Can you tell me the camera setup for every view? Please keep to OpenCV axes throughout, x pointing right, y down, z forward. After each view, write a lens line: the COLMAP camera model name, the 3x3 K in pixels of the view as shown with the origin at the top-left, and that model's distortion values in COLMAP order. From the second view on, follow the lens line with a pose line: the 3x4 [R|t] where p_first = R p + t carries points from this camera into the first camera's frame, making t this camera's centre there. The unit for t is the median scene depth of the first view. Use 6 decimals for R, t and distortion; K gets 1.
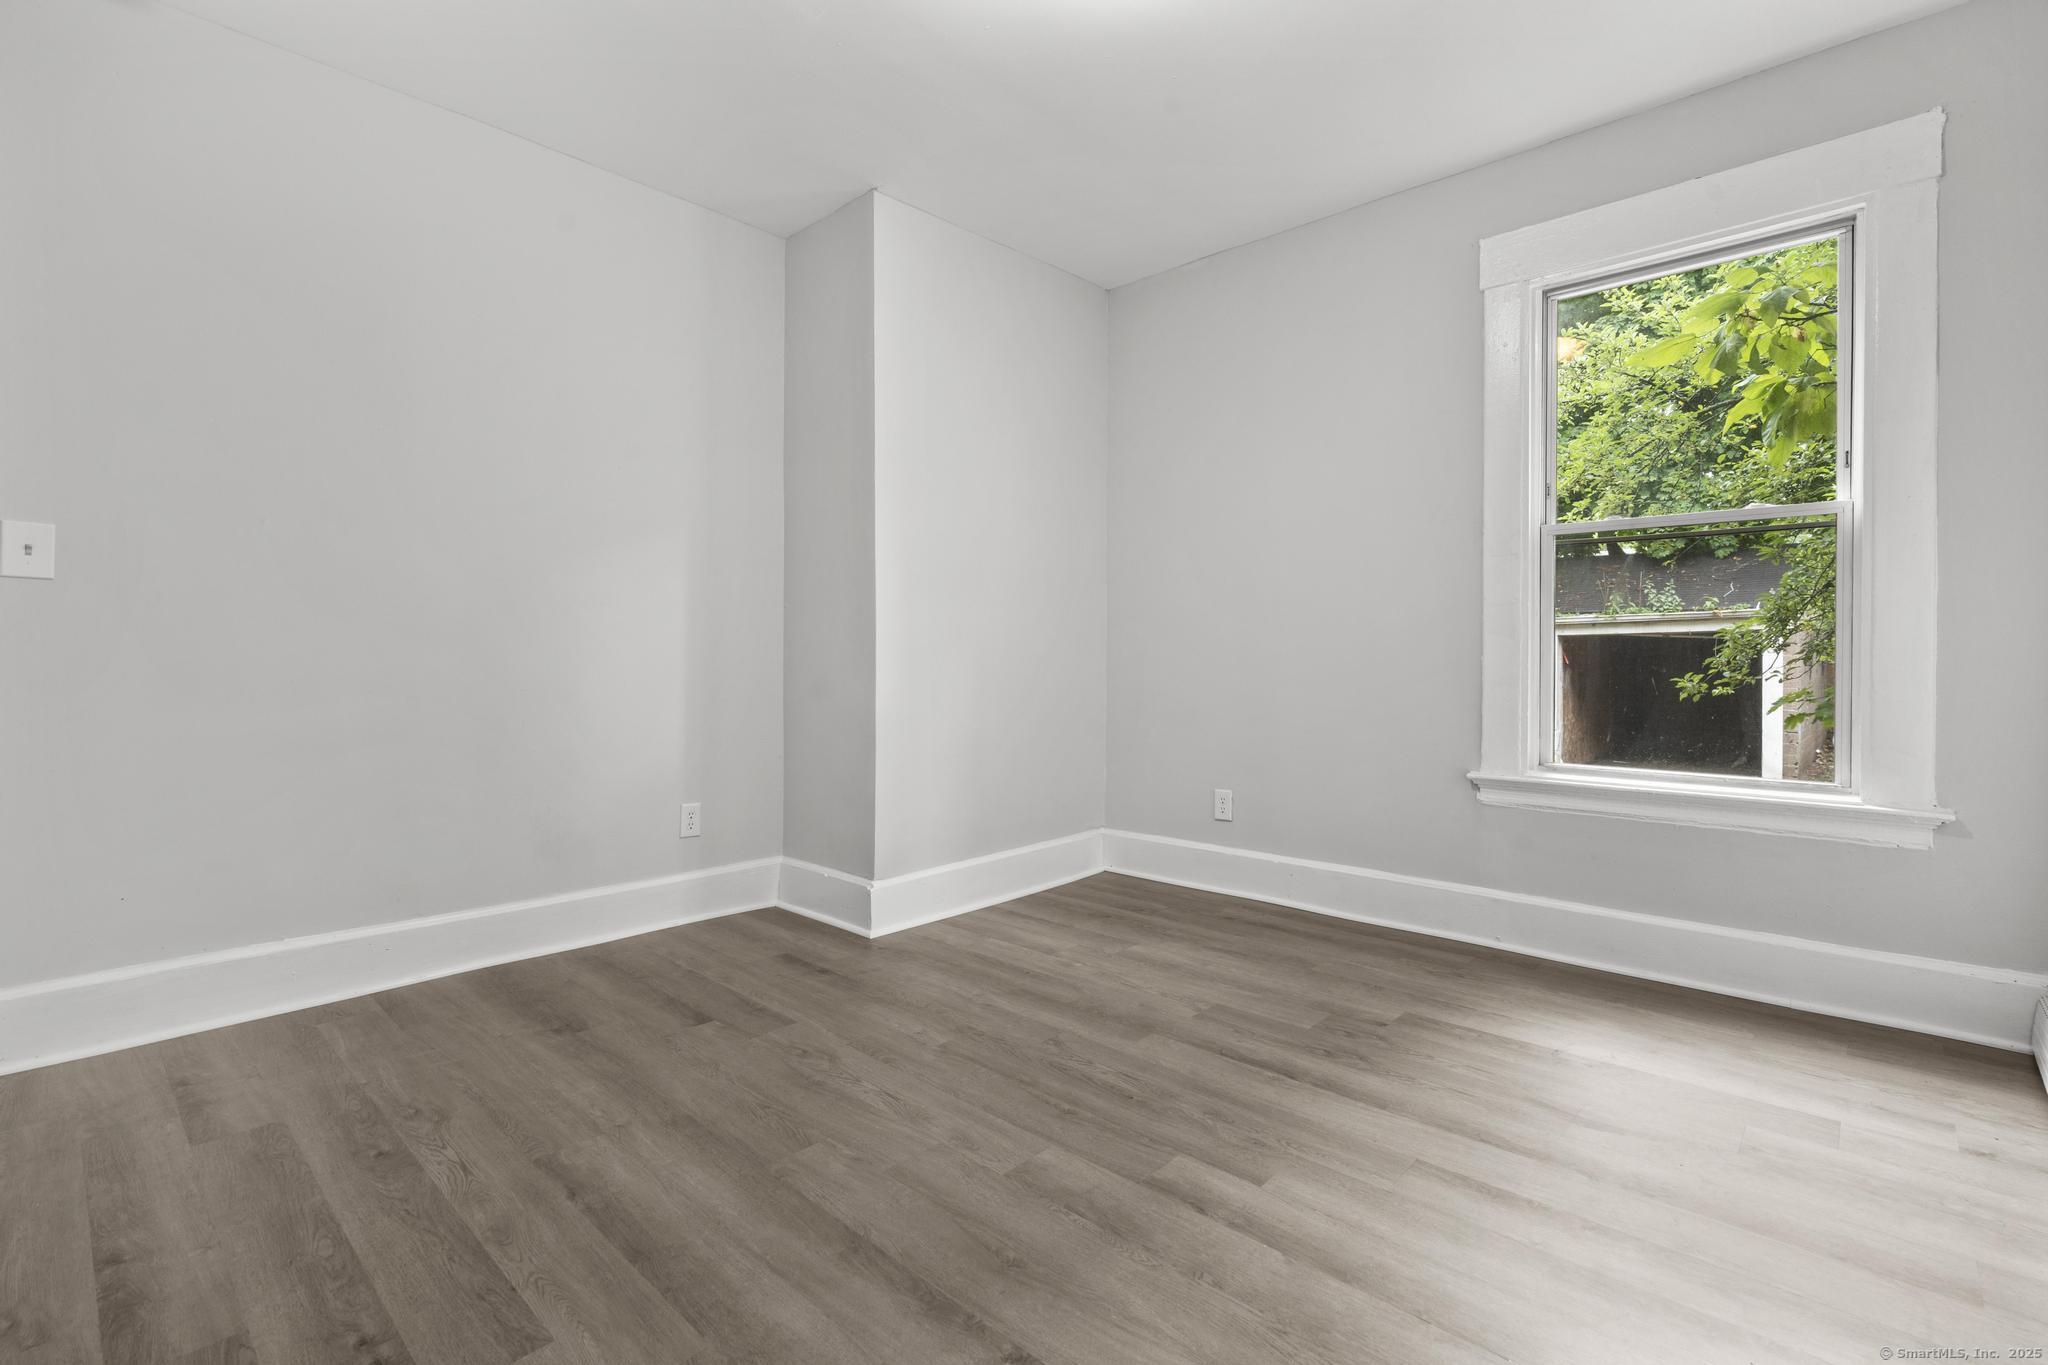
lens RADIAL K [[924.0, 0, 1025.2], [0, 924.0, 674.5], [0, 0, 1]] dist [-0.008096, 0.003480]
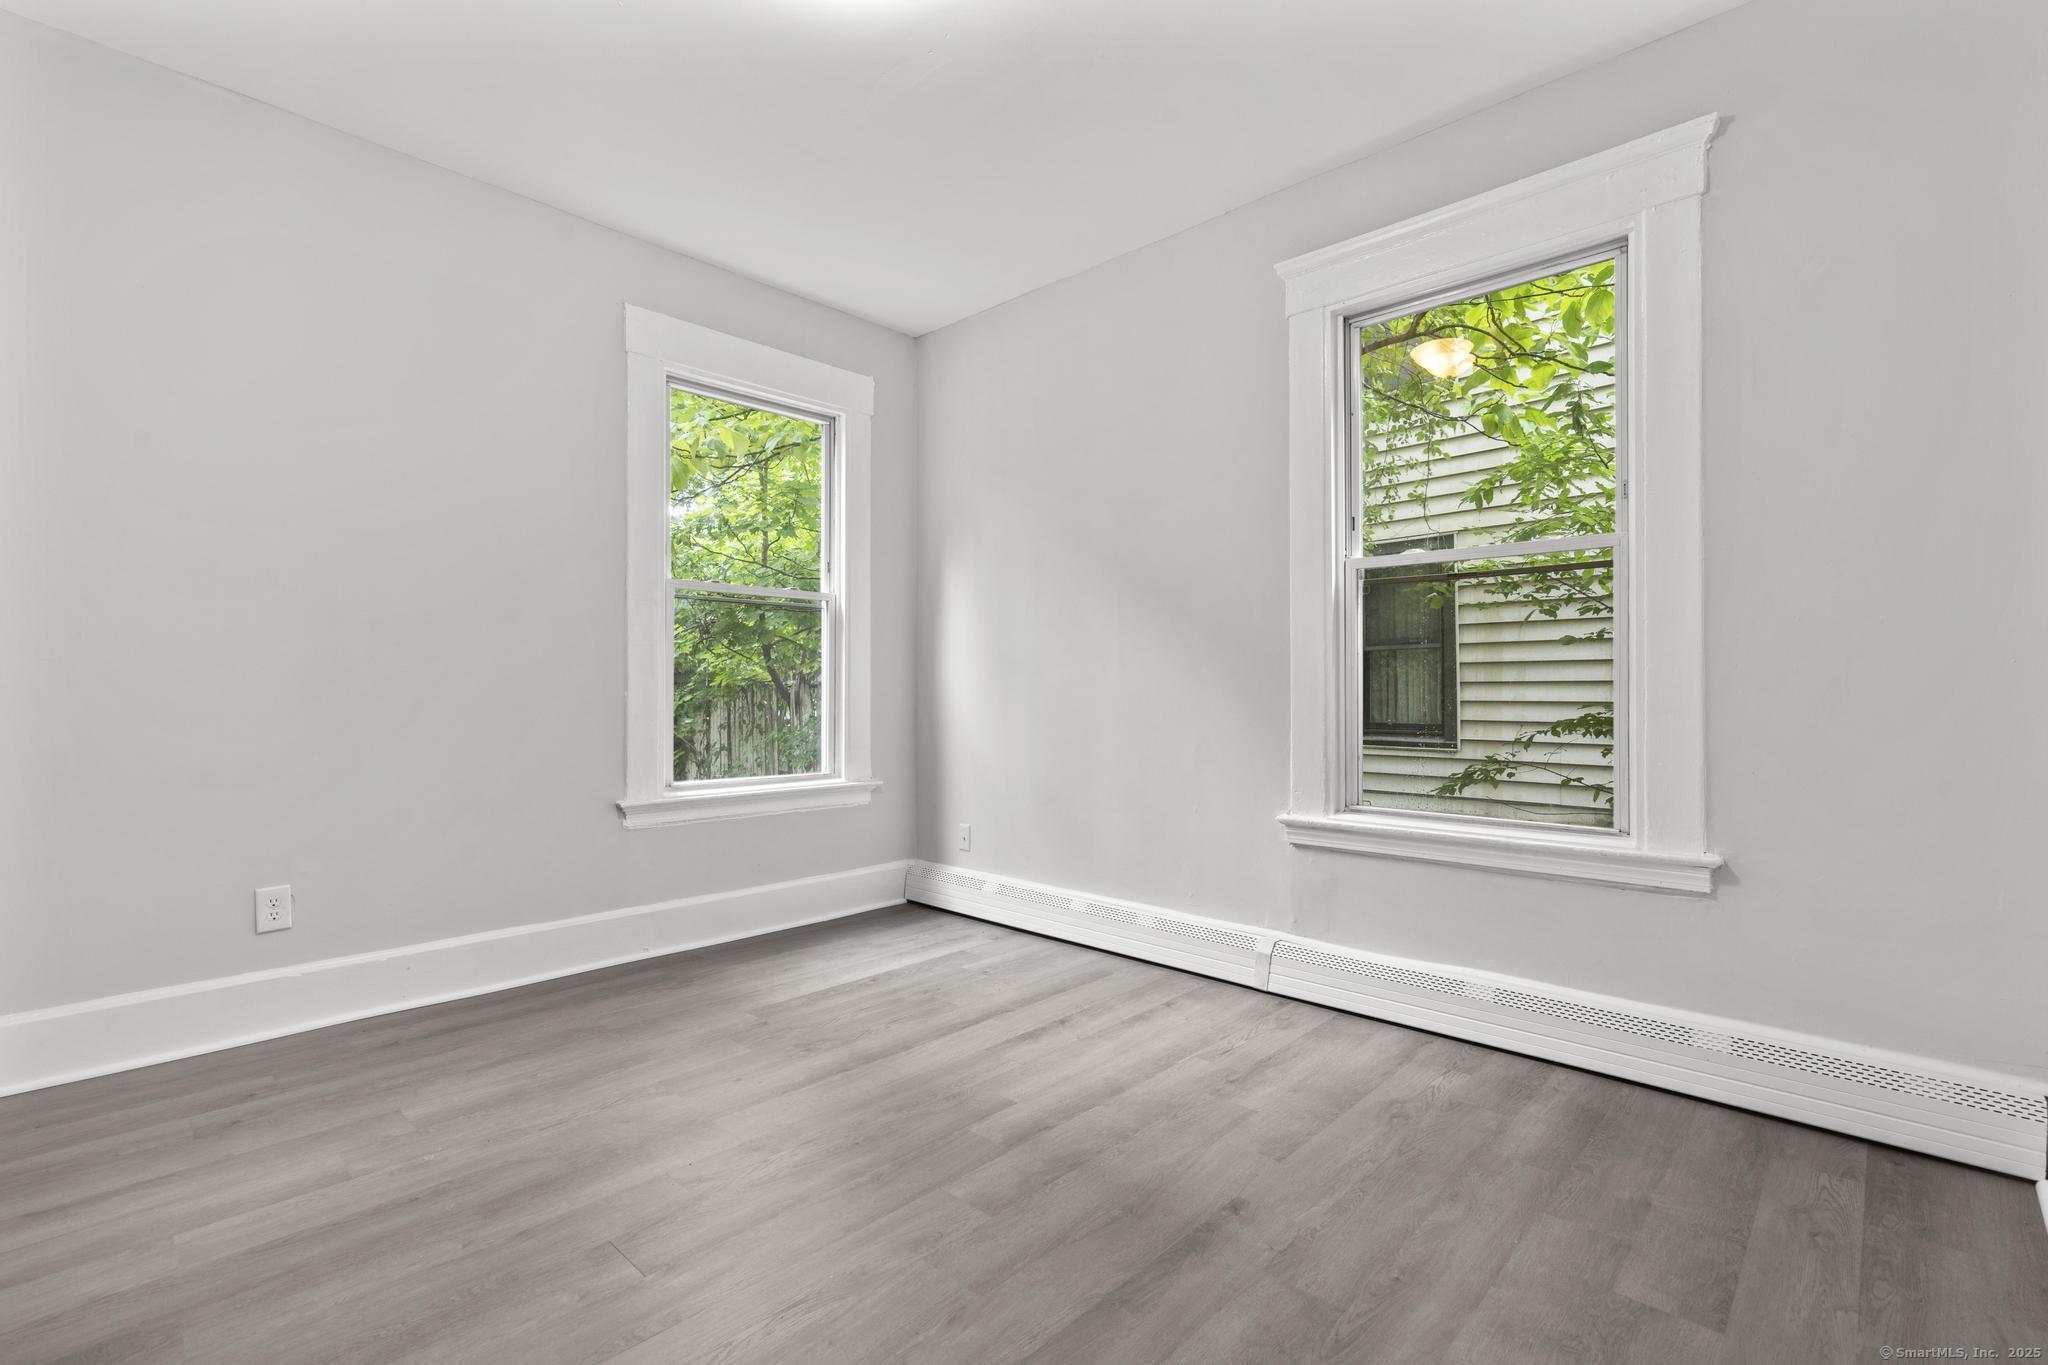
lens RADIAL K [[924.0, 0, 1016.7], [0, 924.0, 693.8], [0, 0, 1]] dist [-0.008096, 0.003480]
pose [[0.014945, -0.005060, 0.999876, -0.681800], [0.020900, 0.999770, 0.004747, -0.015536], [-0.999670, 0.020826, 0.015047, 0.638822]]
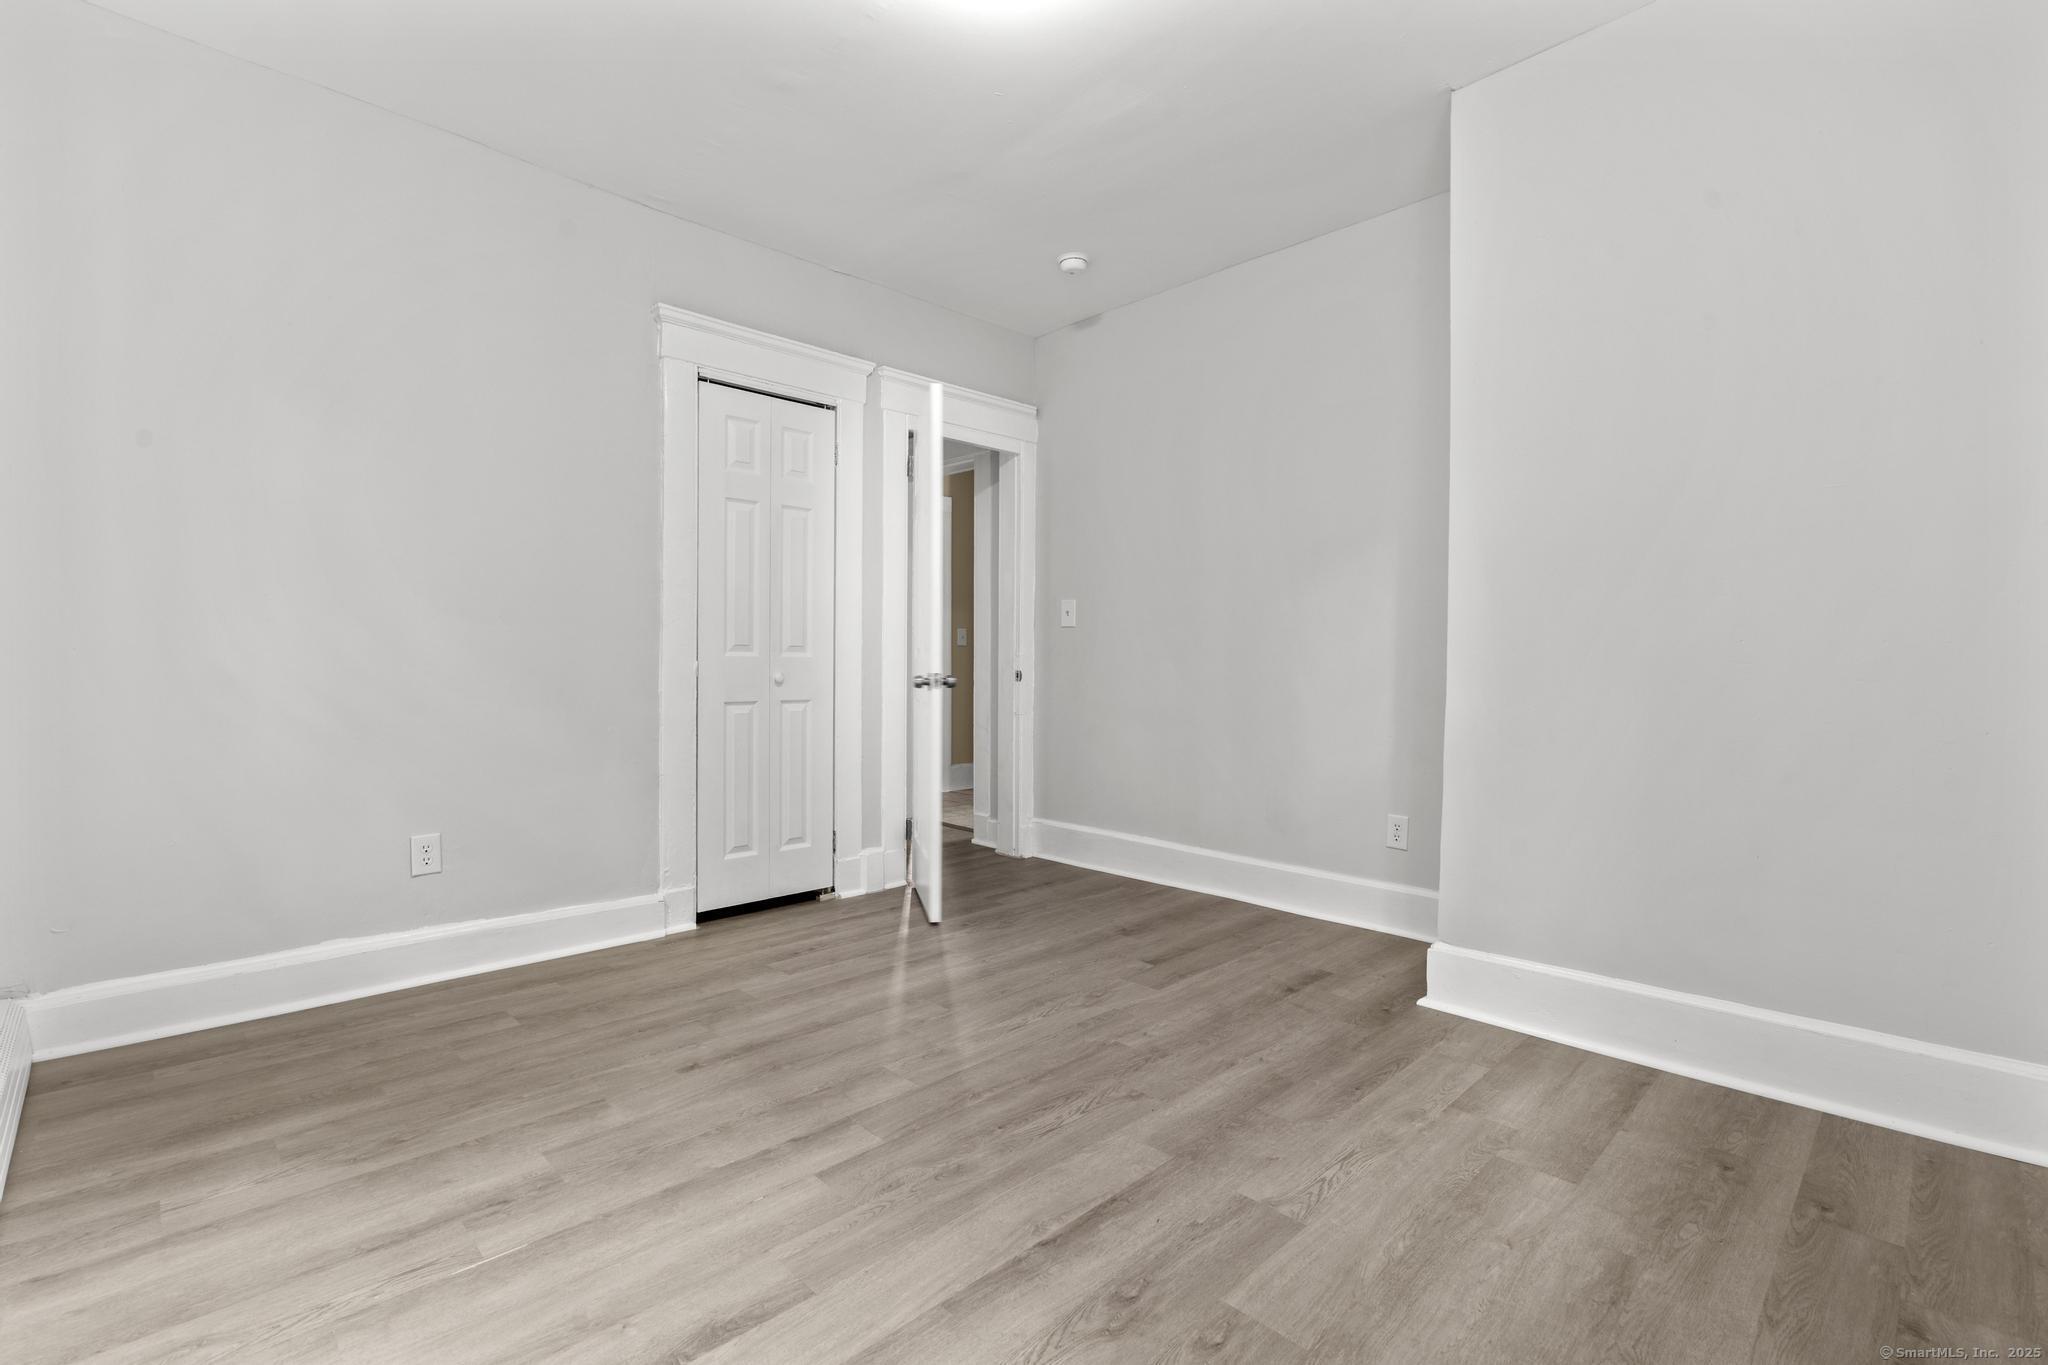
lens RADIAL K [[924.0, 0, 1029.5], [0, 924.0, 678.6], [0, 0, 1]] dist [-0.008096, 0.003480]
pose [[-0.041614, 0.016788, -0.998993, 0.841002], [-0.025310, 0.999520, 0.017851, -0.018895], [0.998813, 0.026027, -0.041169, 0.838477]]
